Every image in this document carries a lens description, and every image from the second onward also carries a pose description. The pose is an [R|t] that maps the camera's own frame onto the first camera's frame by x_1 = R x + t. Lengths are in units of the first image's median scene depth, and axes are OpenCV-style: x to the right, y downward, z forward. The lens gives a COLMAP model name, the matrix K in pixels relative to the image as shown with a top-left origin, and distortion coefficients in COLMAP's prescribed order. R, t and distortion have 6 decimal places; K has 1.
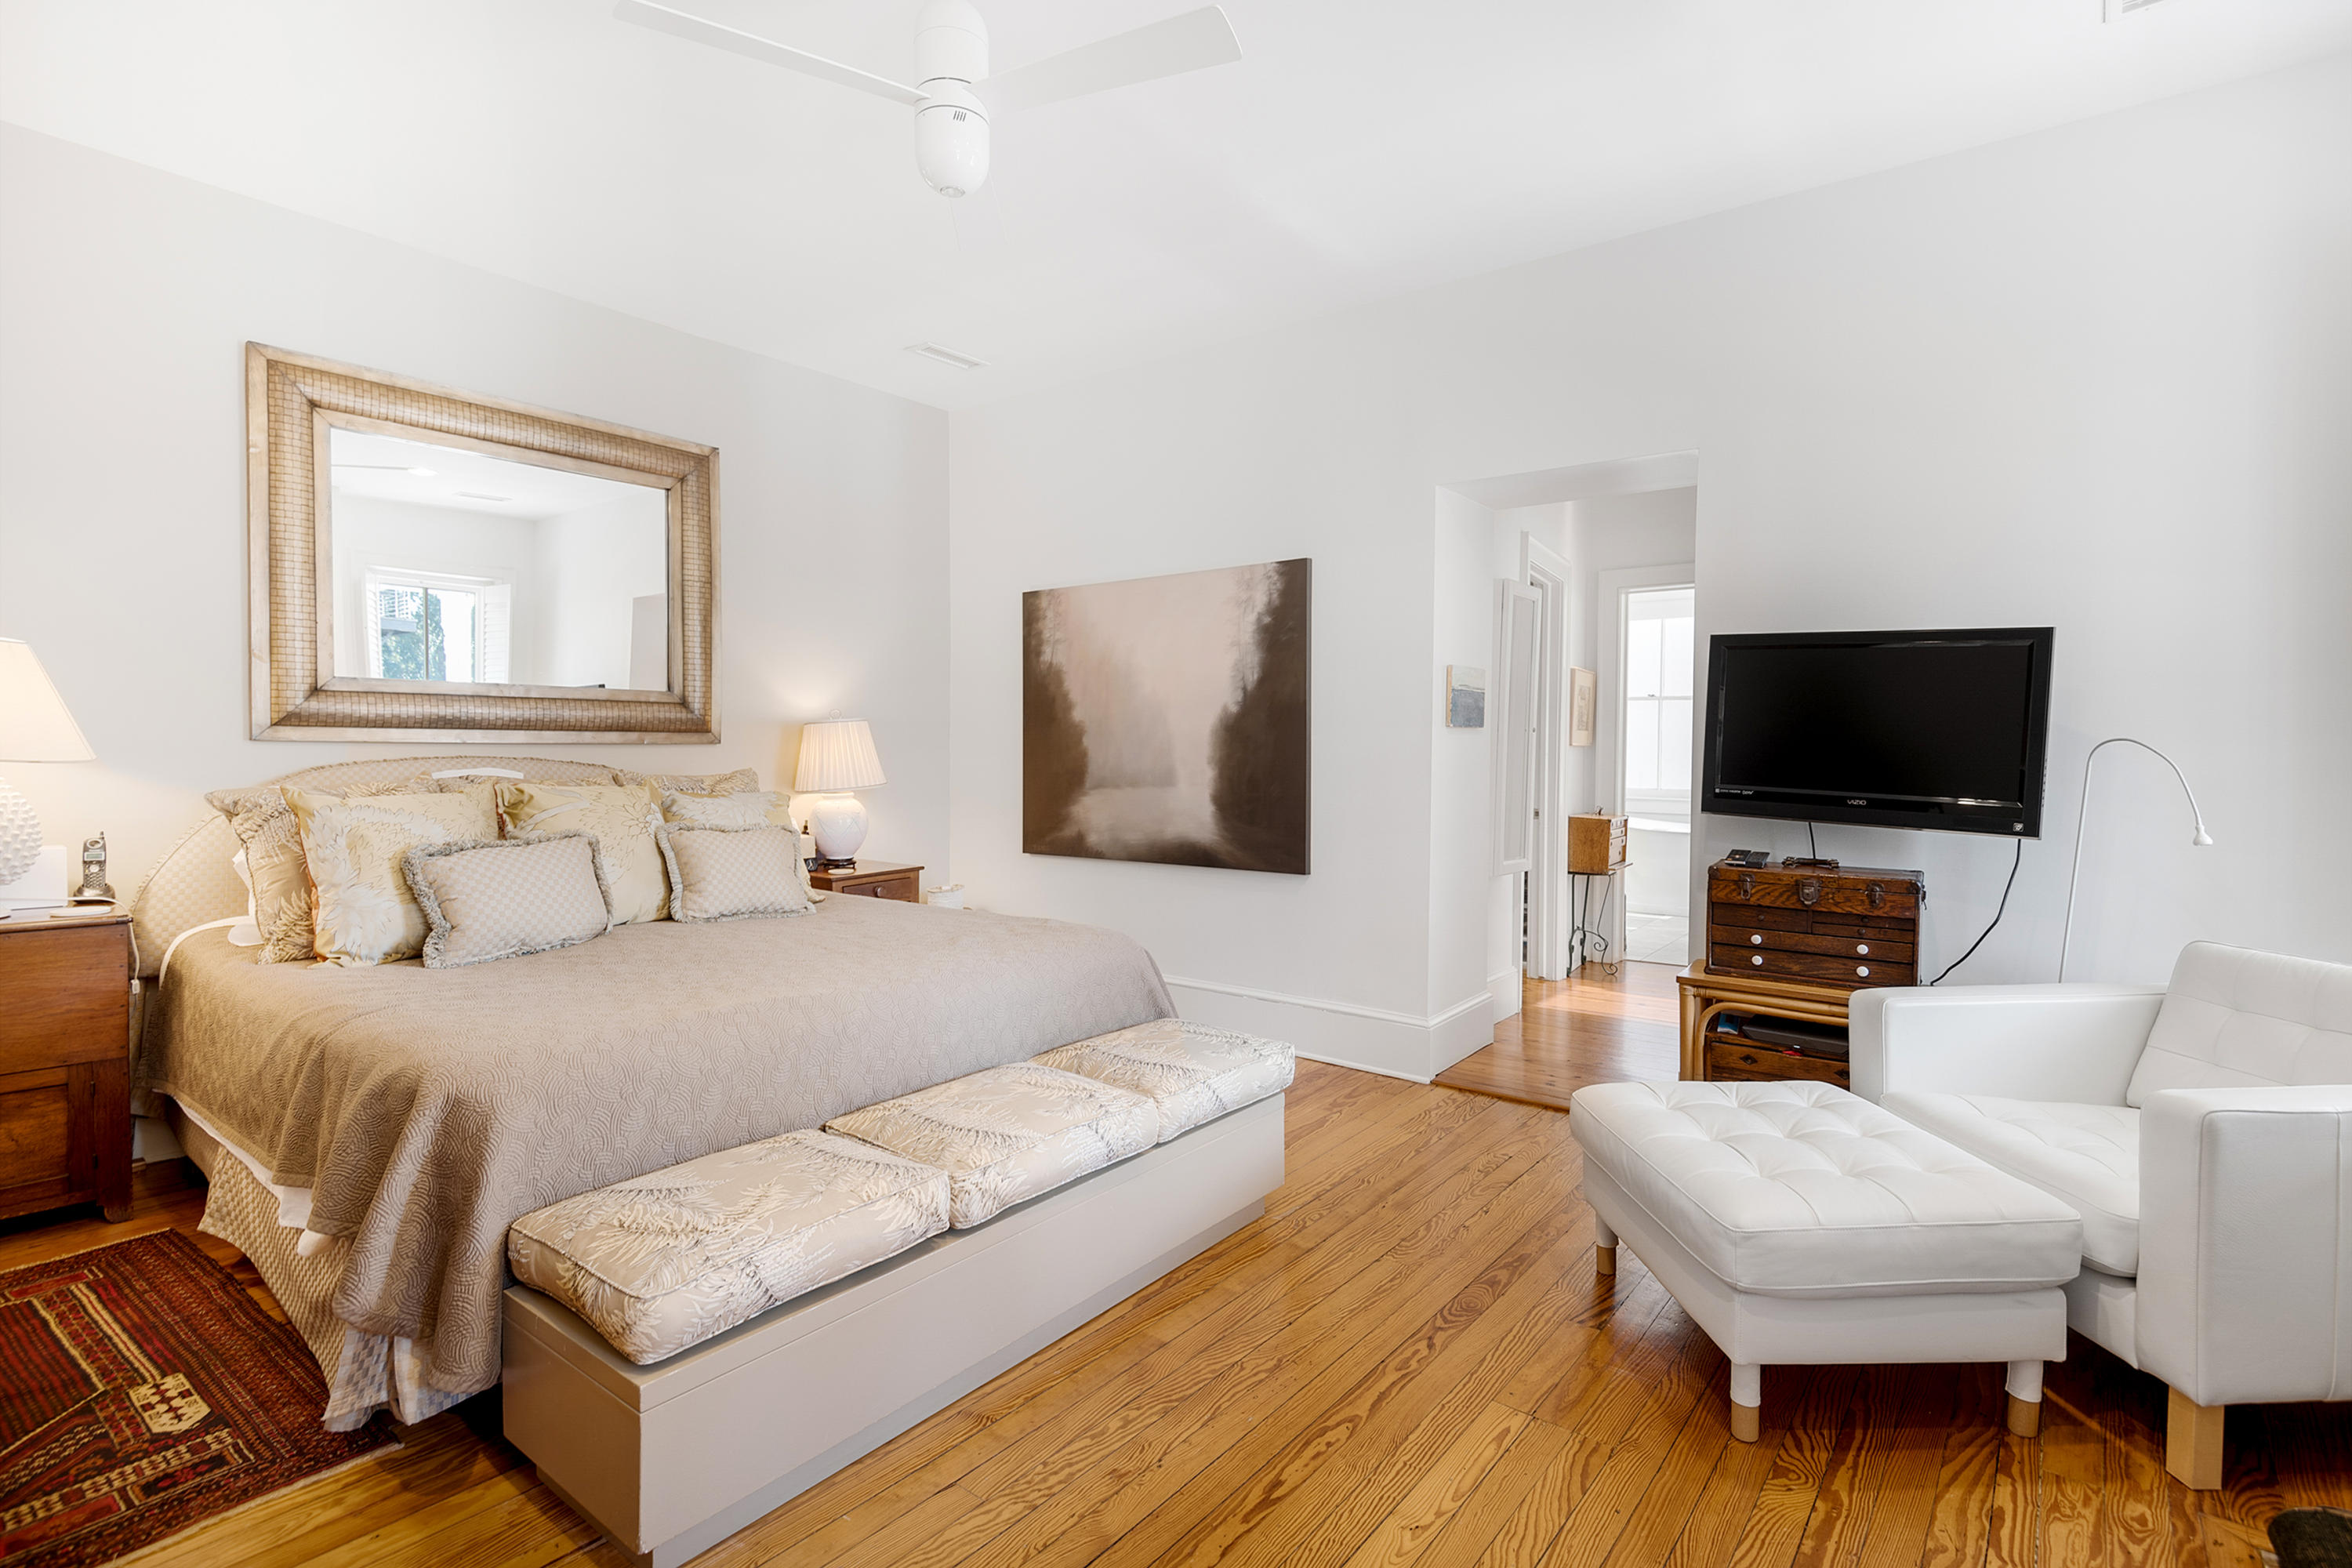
lens RADIAL K [[1187.8, 0, 1177.7], [0, 1187.8, 779.4], [0, 0, 1]] dist [-0.000177, -0.000023]
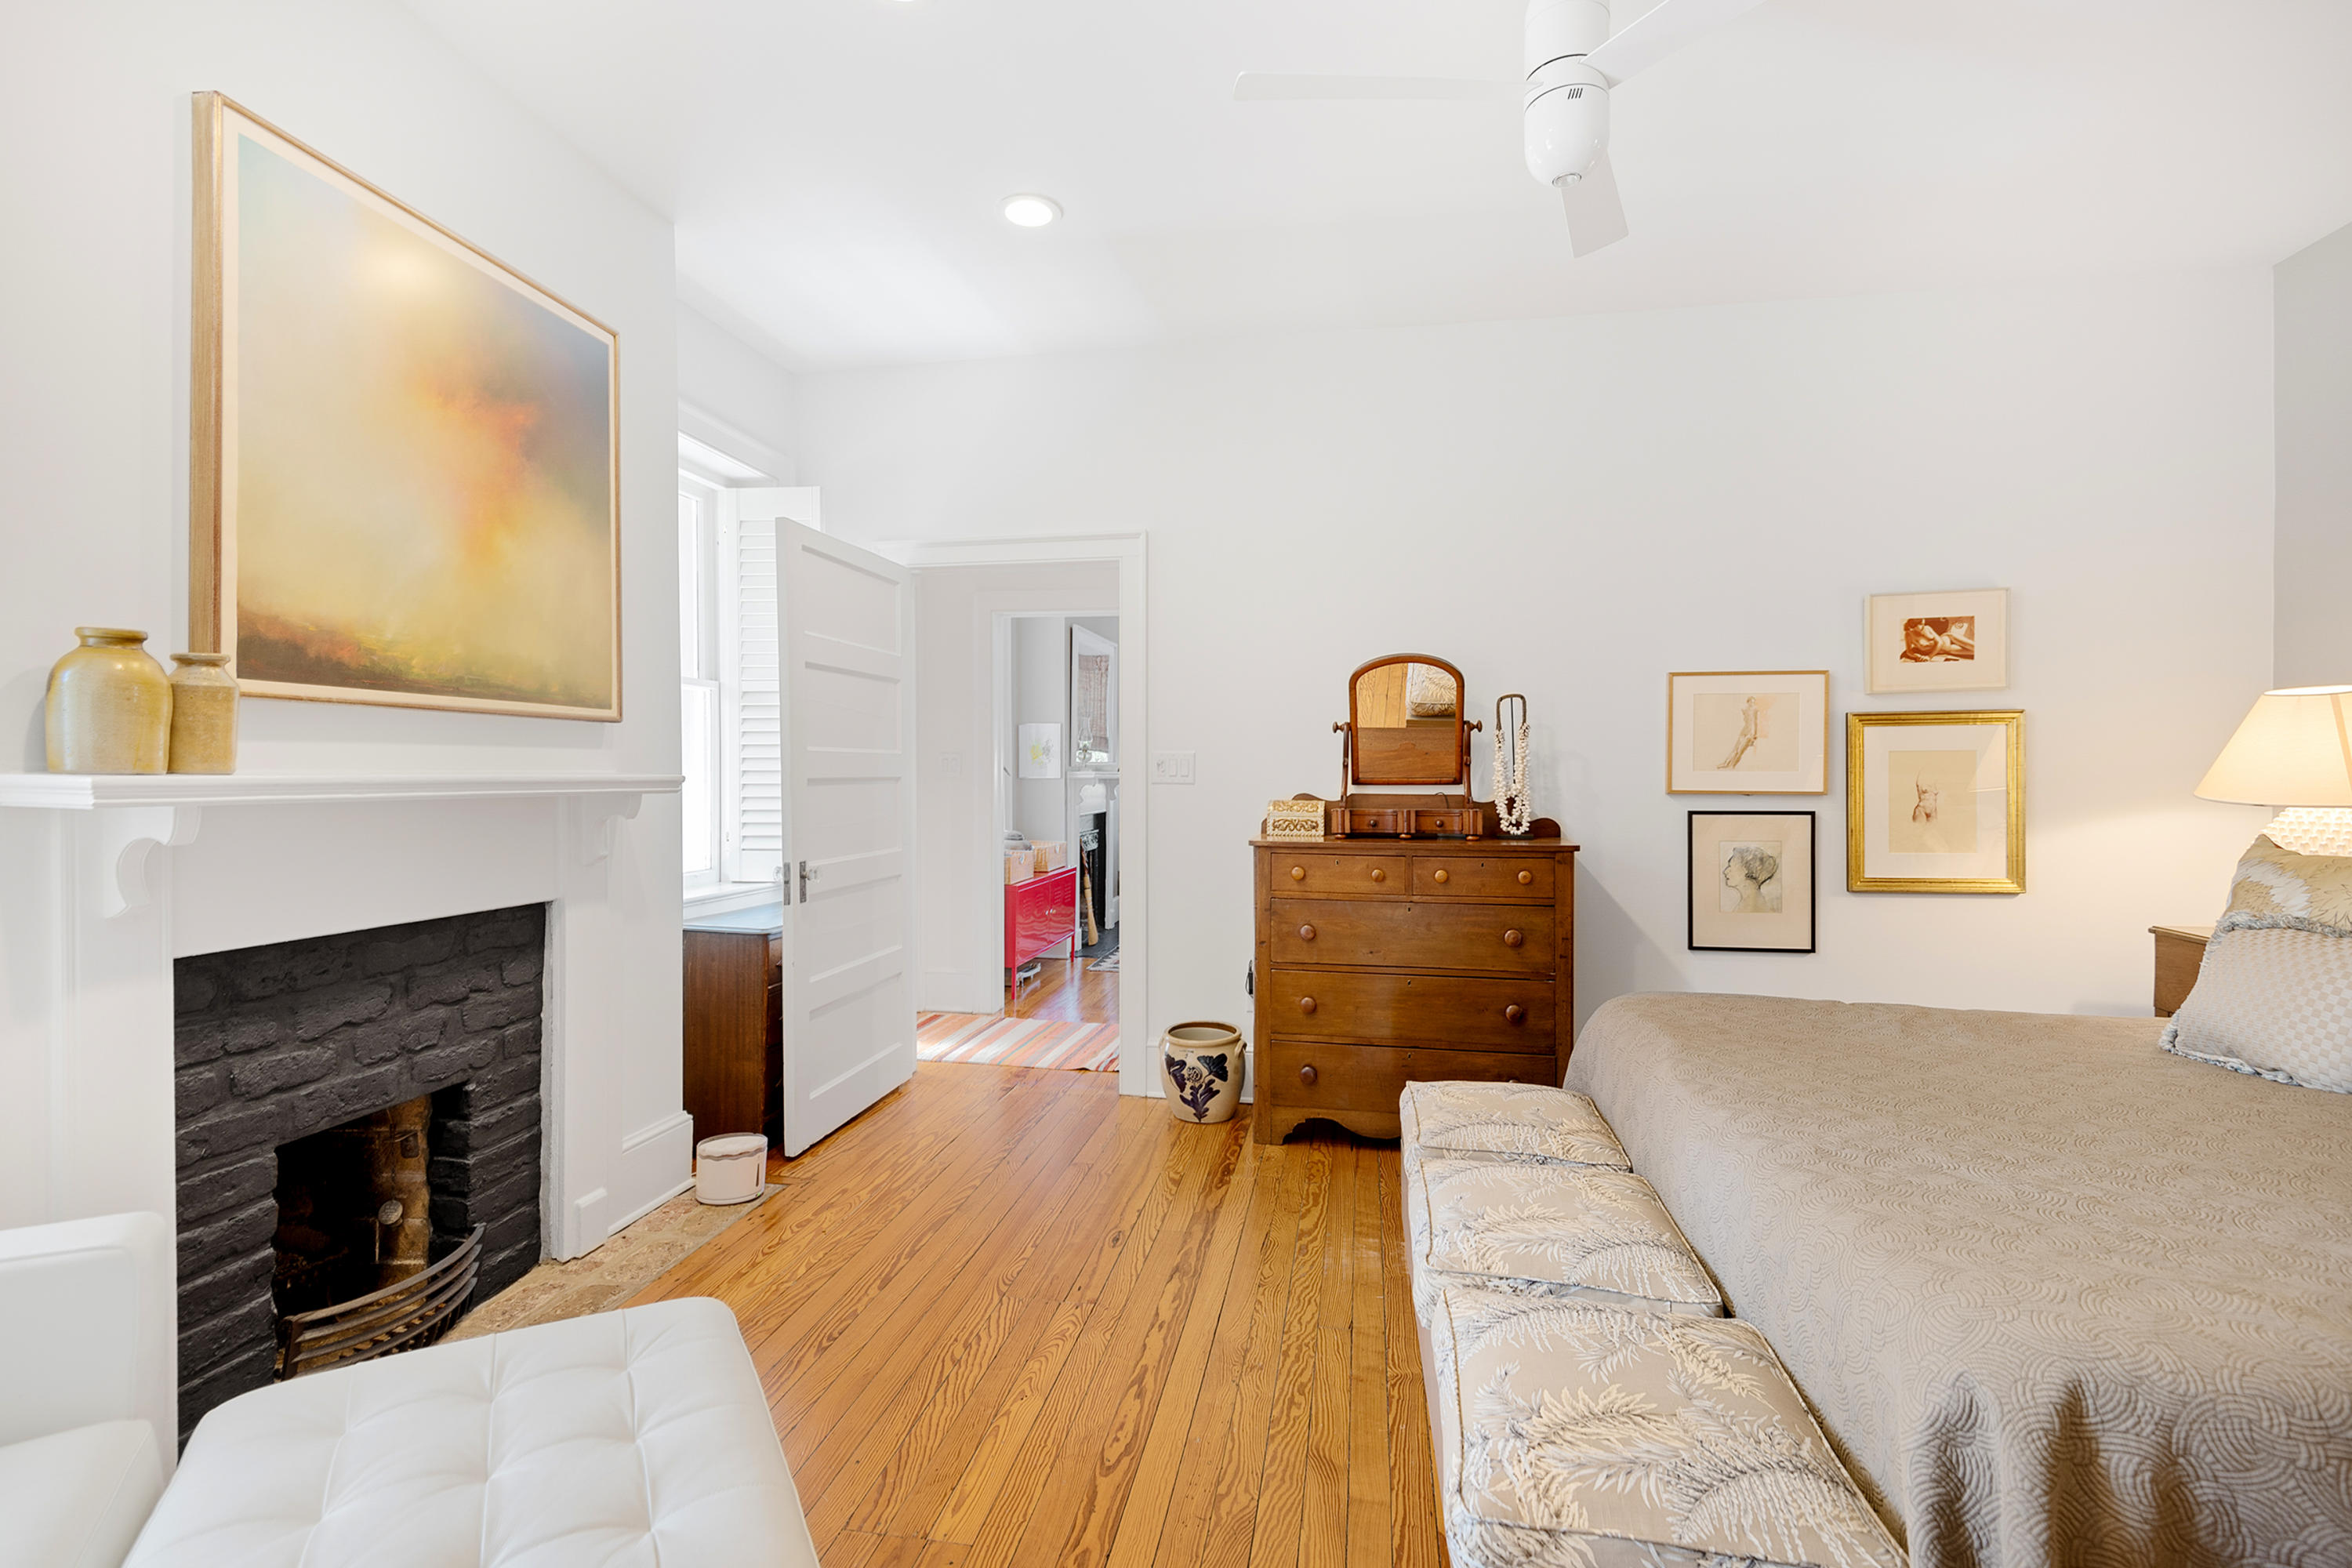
lens RADIAL K [[1081.6, 0, 1175.2], [0, 1081.6, 779.2], [0, 0, 1]] dist [-0.002043, -0.000174]
pose [[-0.885020, -0.003414, -0.465541, 0.543578], [-0.018322, 0.999454, 0.027502, -0.065028], [0.465193, 0.032869, -0.884599, 1.890362]]
